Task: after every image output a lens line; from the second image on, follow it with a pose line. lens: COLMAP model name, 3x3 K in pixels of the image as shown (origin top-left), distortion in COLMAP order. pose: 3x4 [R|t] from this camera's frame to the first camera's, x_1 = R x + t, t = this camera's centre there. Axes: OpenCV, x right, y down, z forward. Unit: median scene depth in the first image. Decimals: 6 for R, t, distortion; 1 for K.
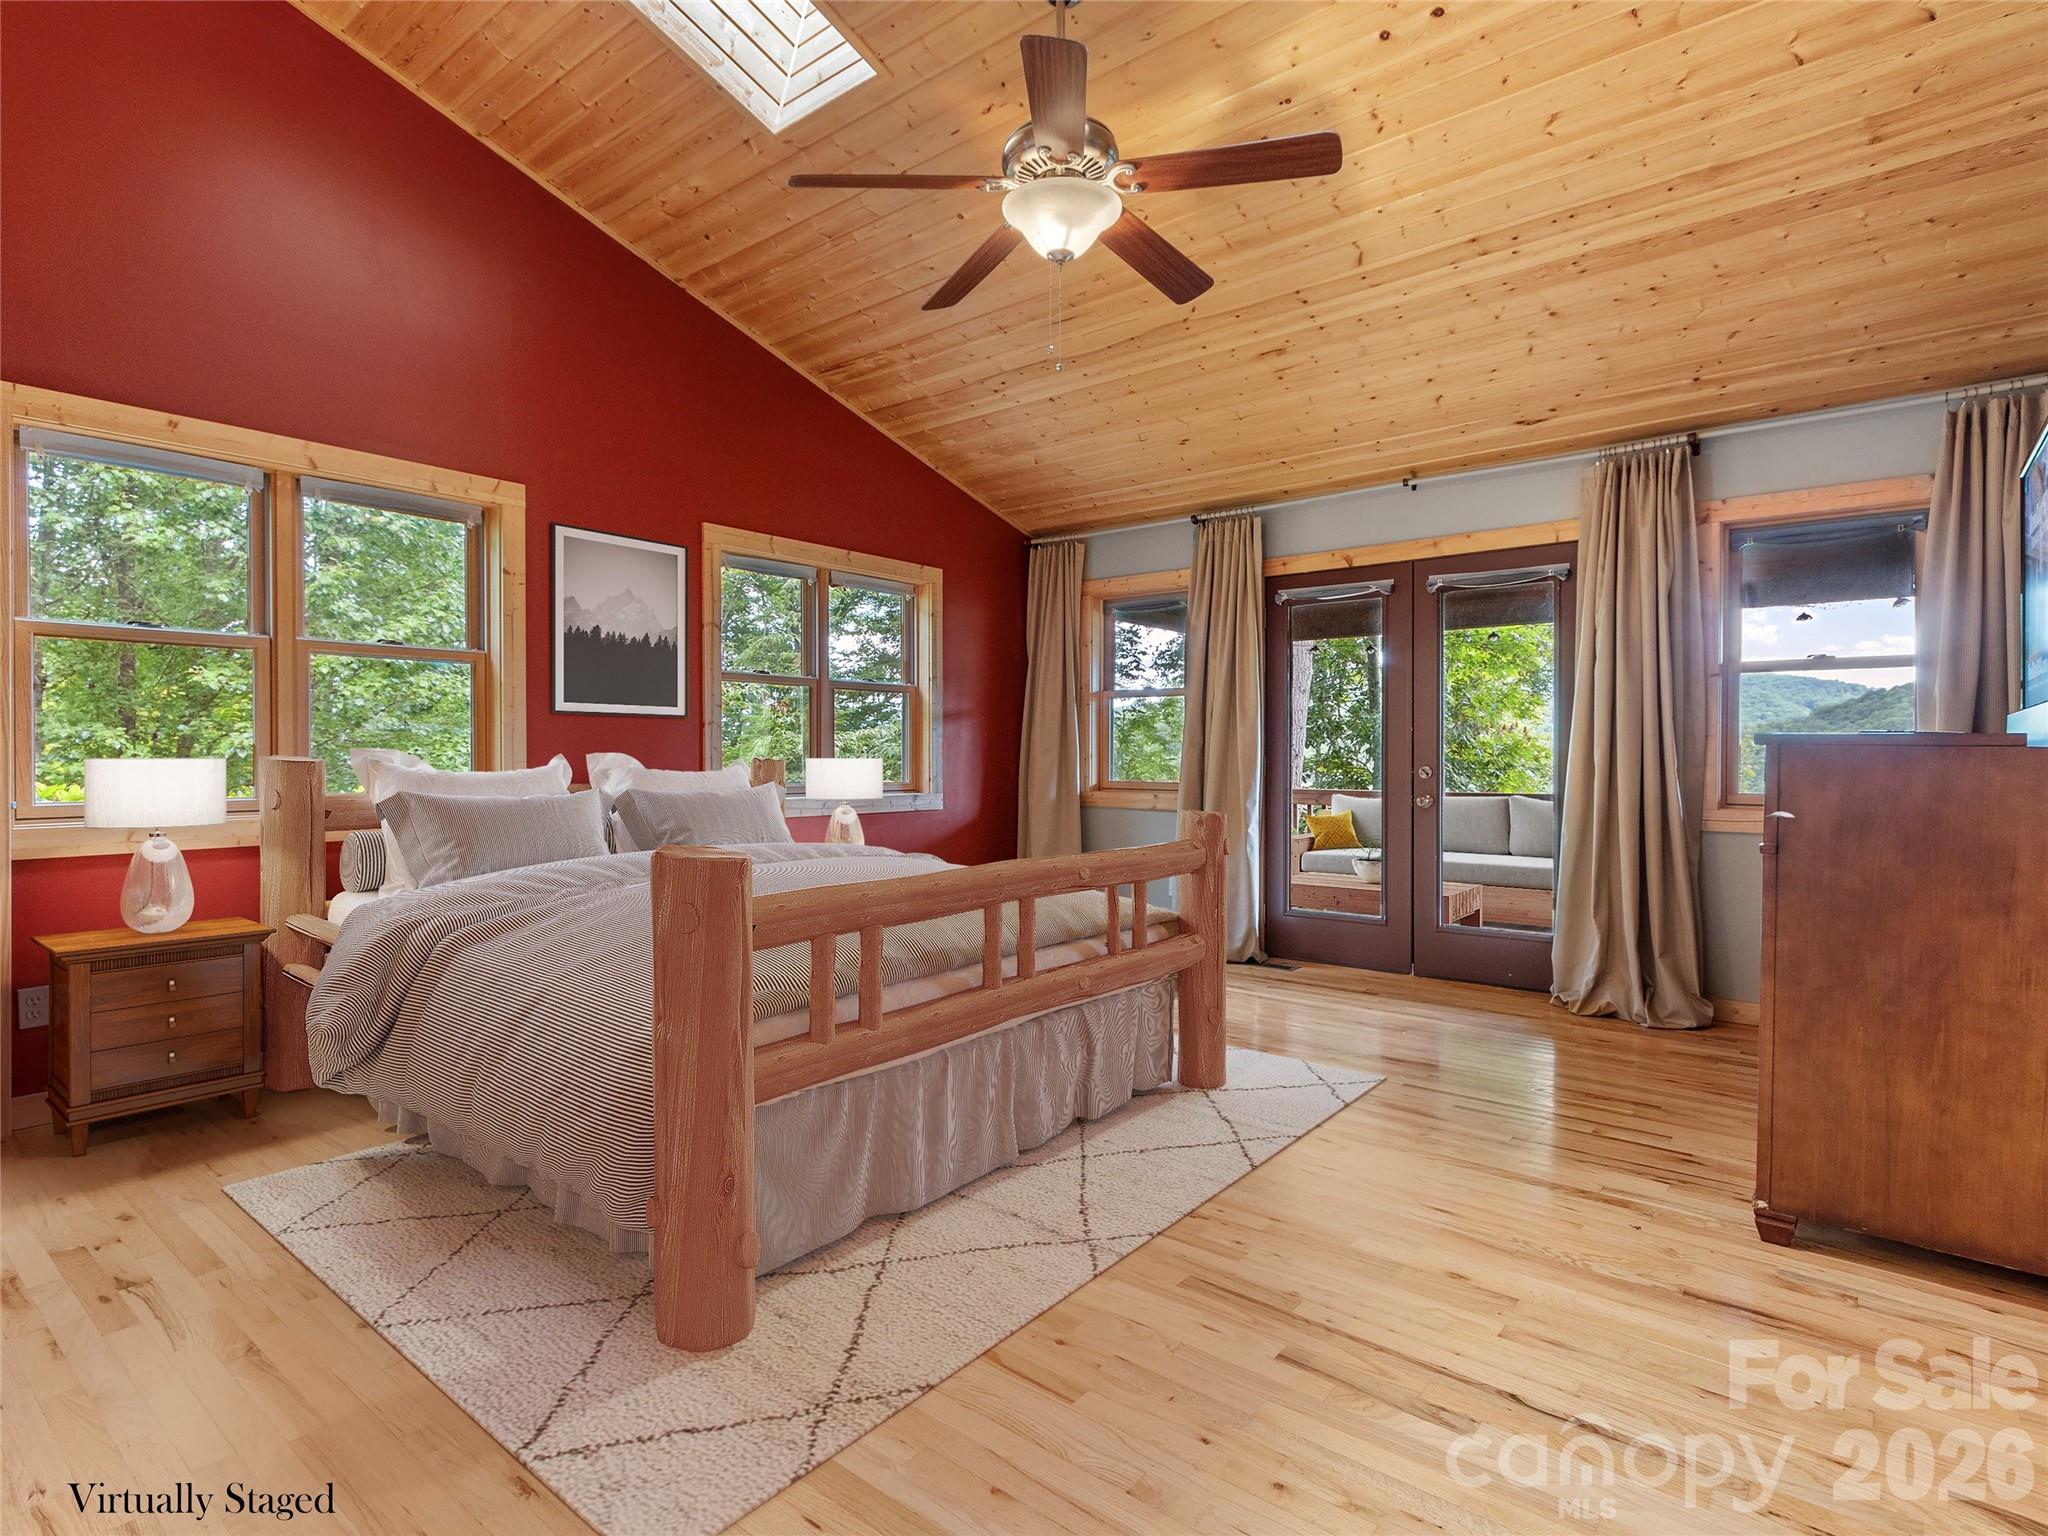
lens RADIAL K [[1056.6, 0, 1017.5], [0, 1056.6, 765.2], [0, 0, 1]] dist [0.013572, -0.005691]
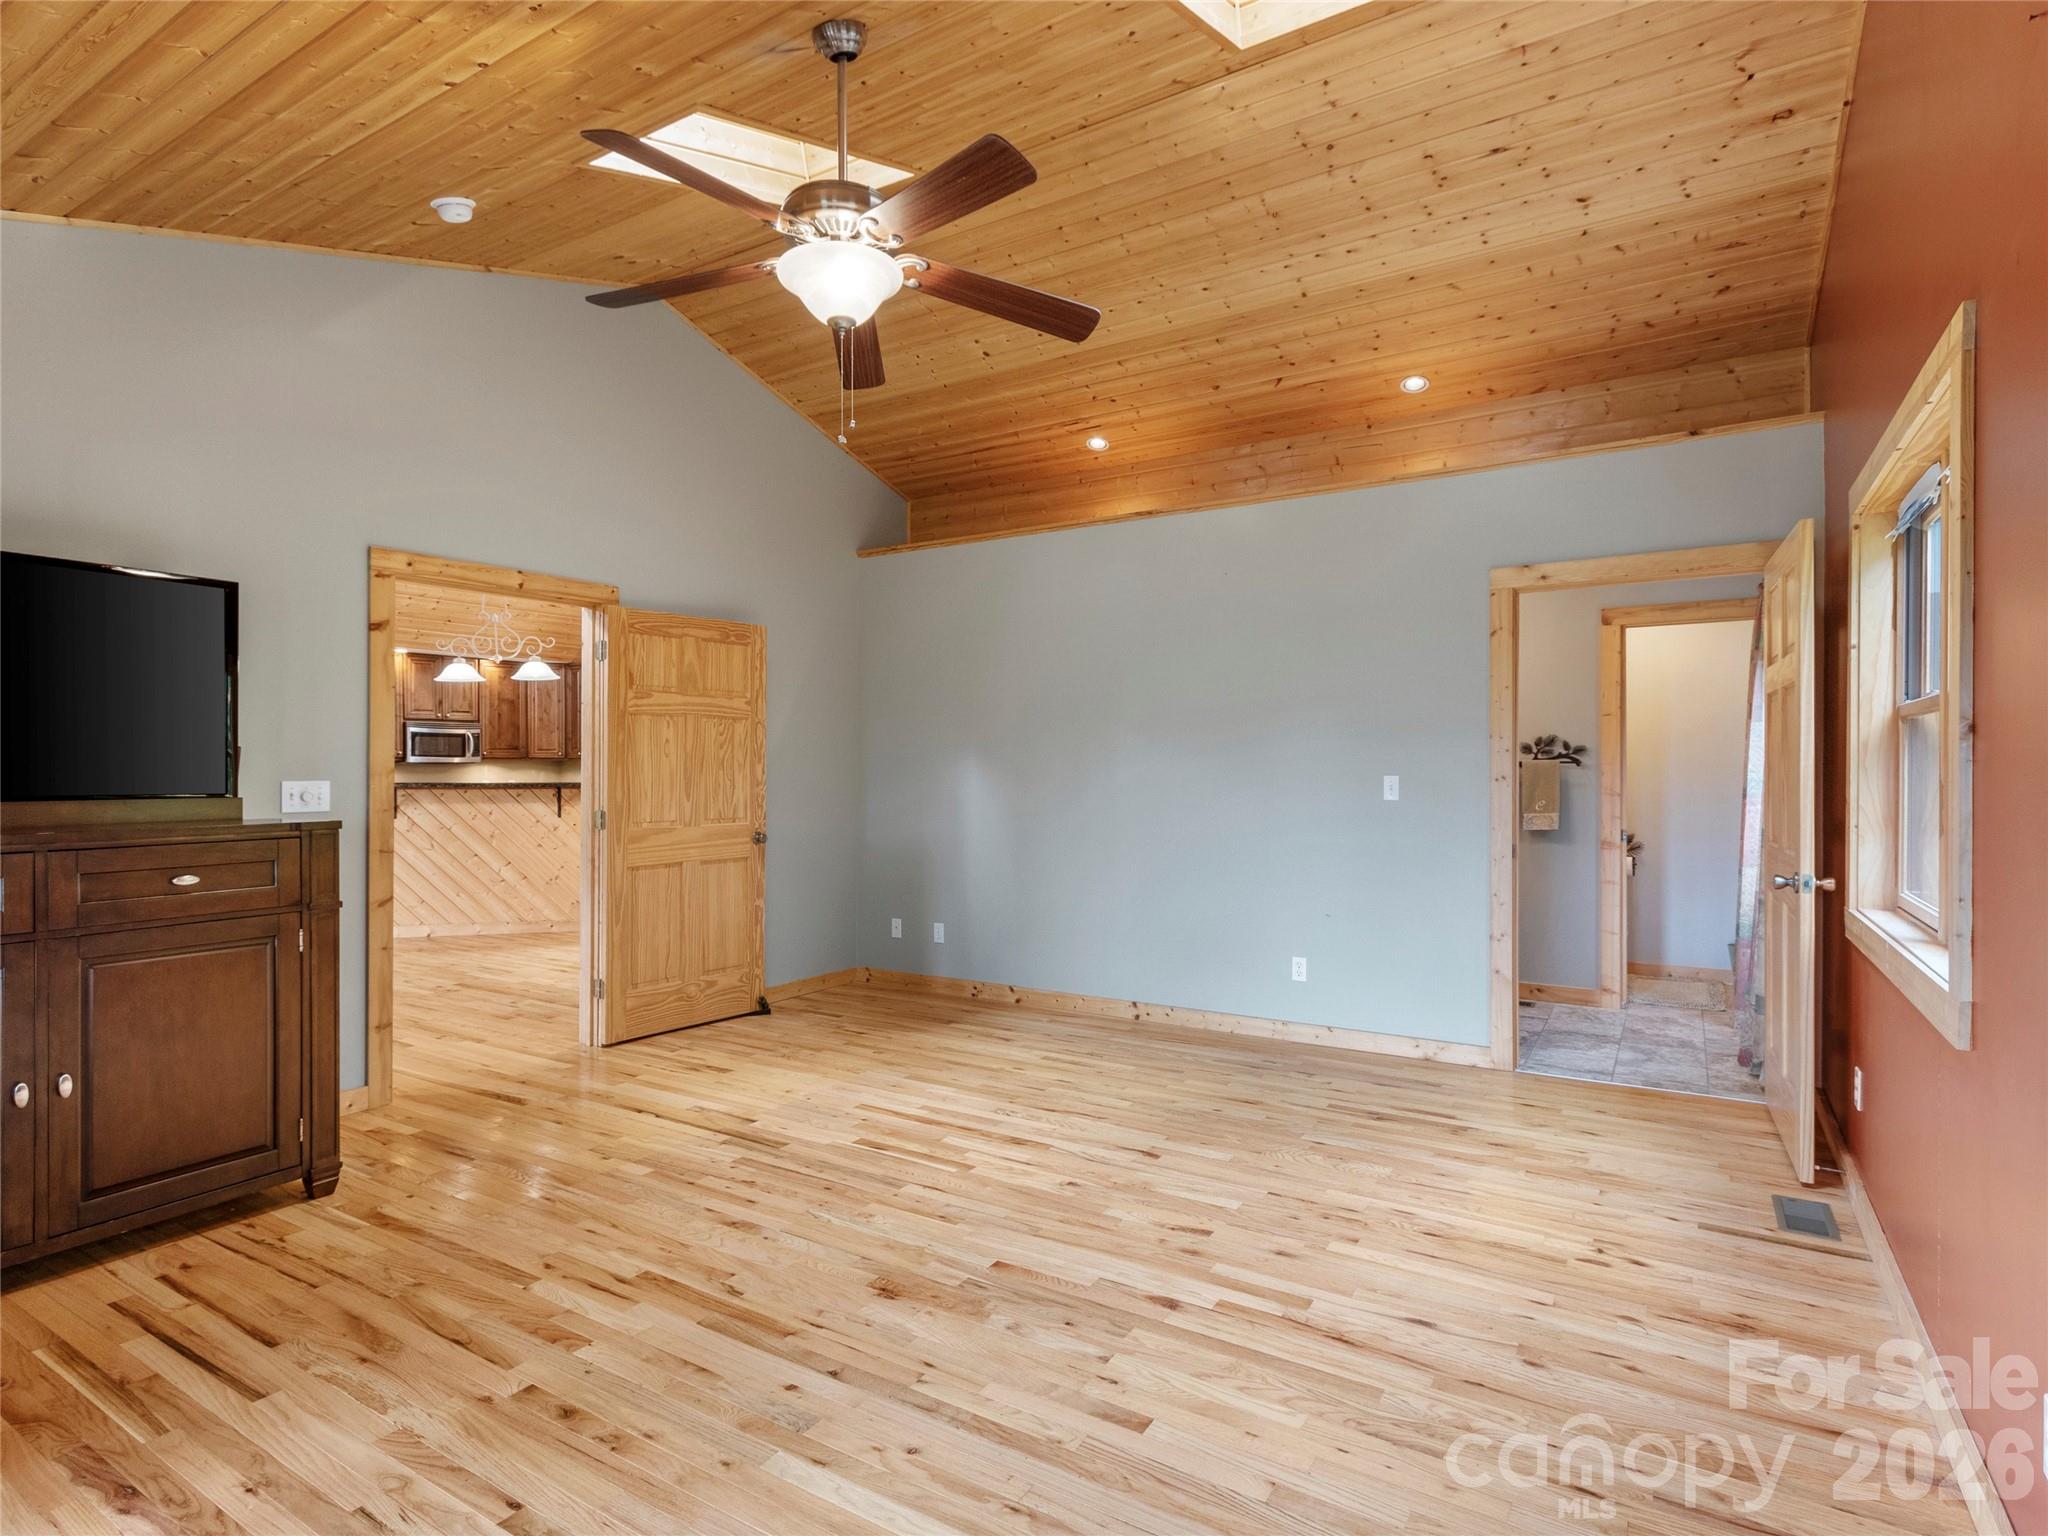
lens RADIAL K [[1056.6, 0, 1019.6], [0, 1056.6, 774.4], [0, 0, 1]] dist [0.013572, -0.005691]
pose [[-0.992391, 0.000577, -0.123124, -0.004067], [-0.001086, 0.999909, 0.013444, -0.106887], [0.123121, 0.013475, -0.992300, 2.417942]]
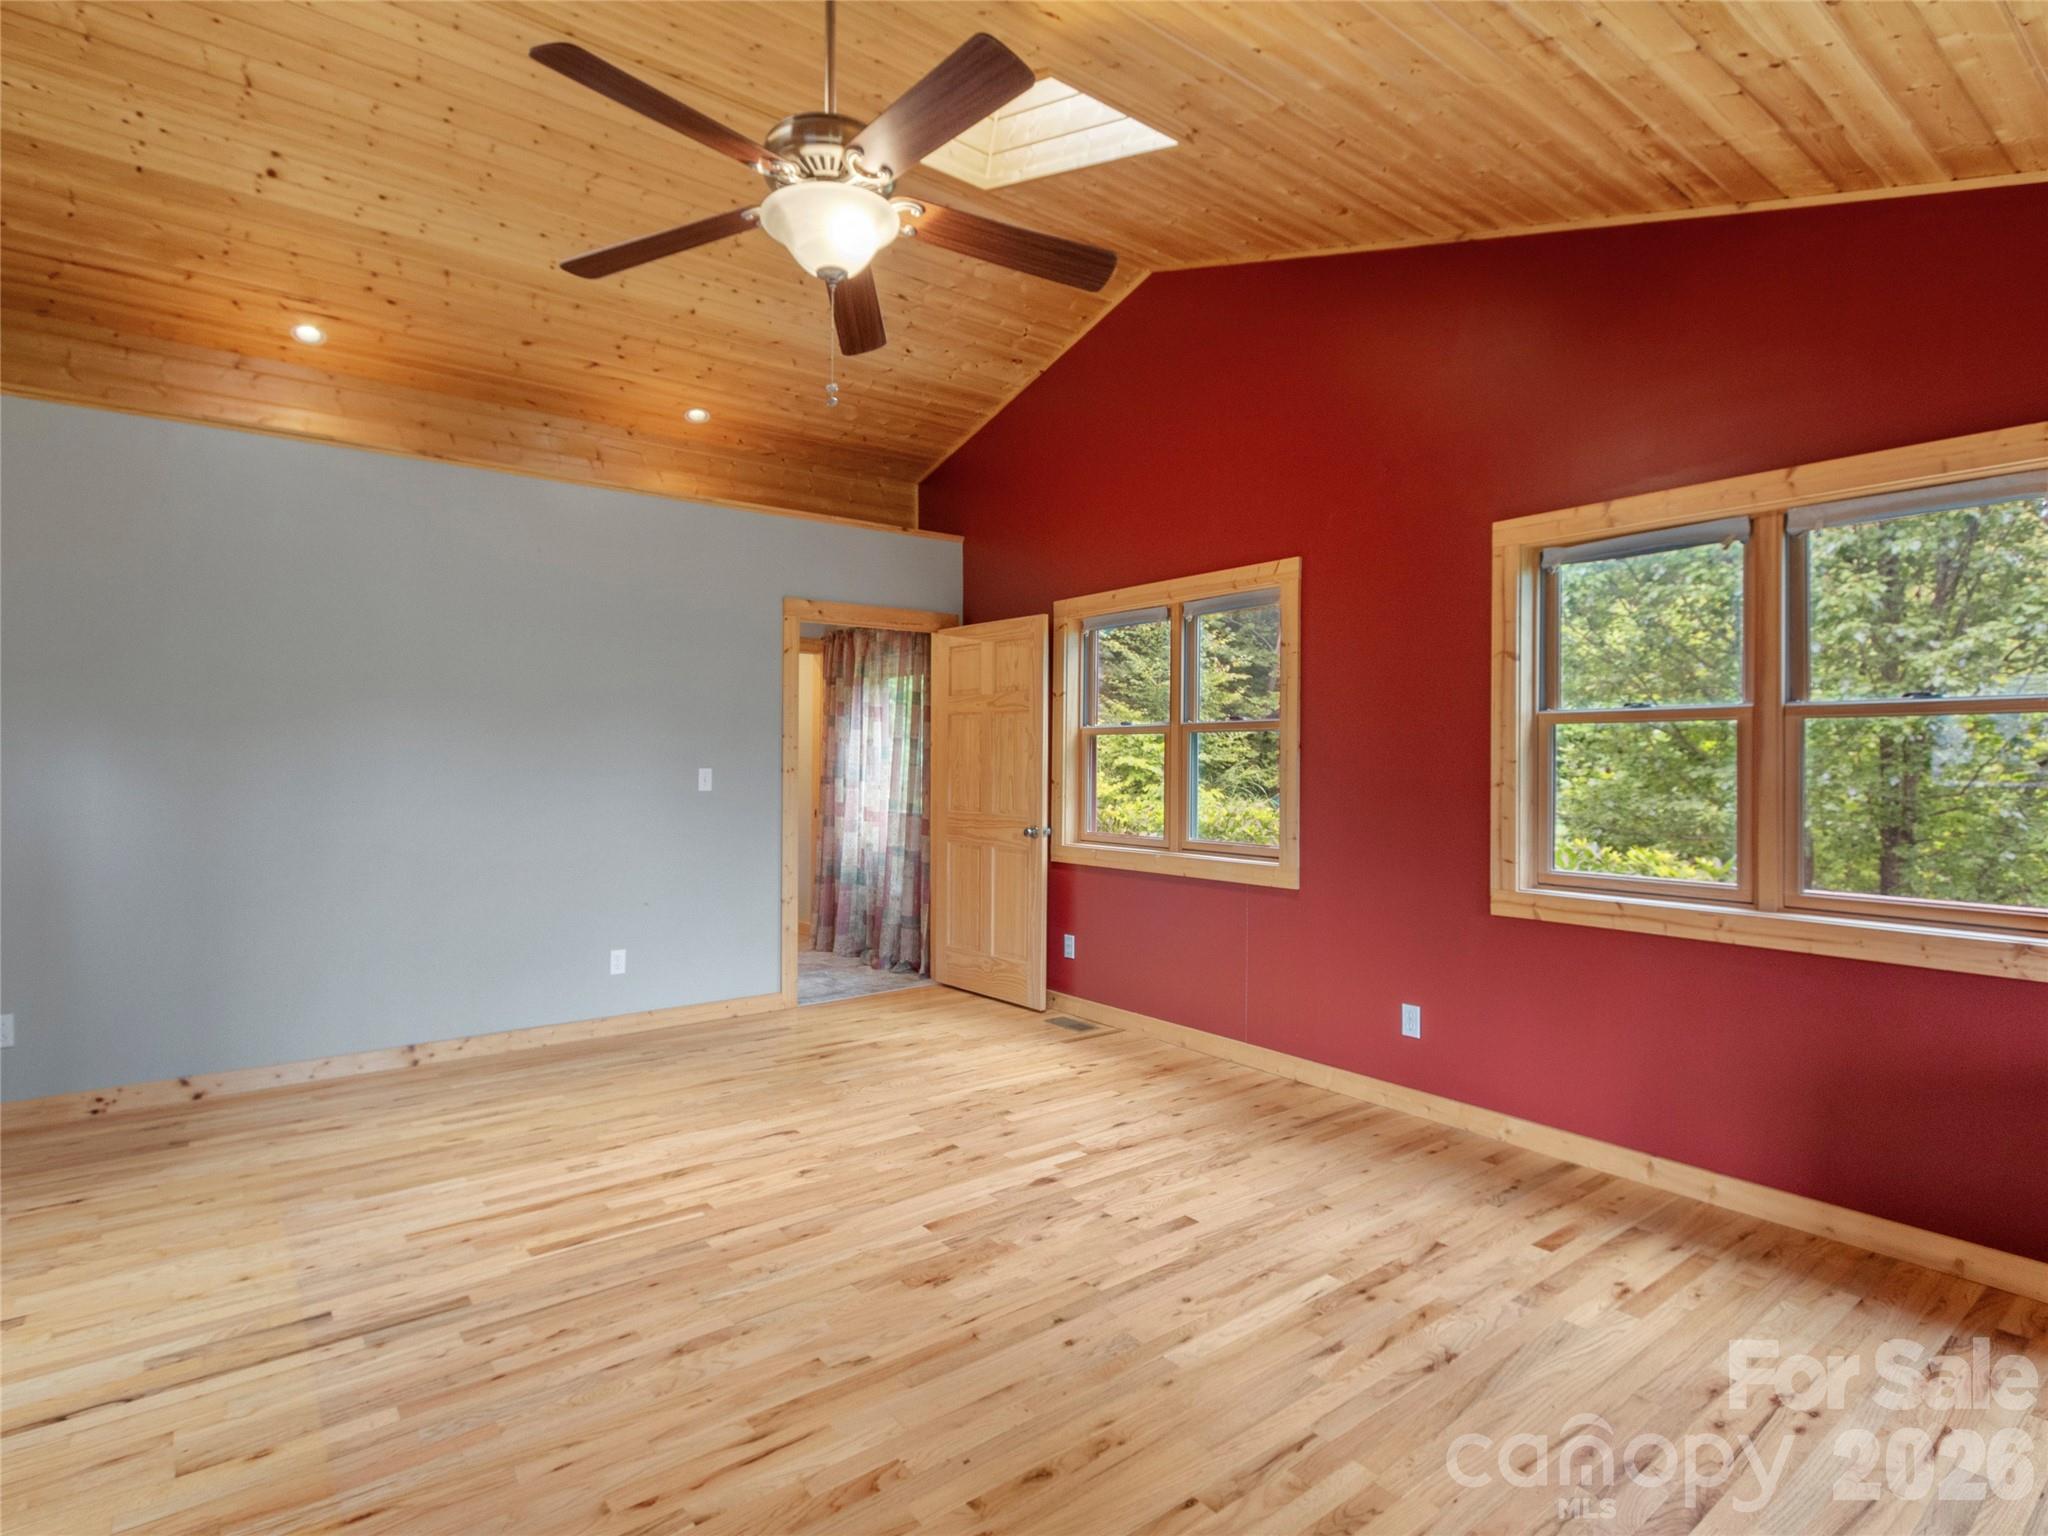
lens RADIAL K [[1056.6, 0, 1013.6], [0, 1056.6, 766.9], [0, 0, 1]] dist [0.013572, -0.005691]
pose [[-0.228002, 0.003019, -0.973656, 1.043666], [-0.012867, 0.999899, 0.006114, -0.103917], [0.973576, 0.013922, -0.227940, 1.659347]]
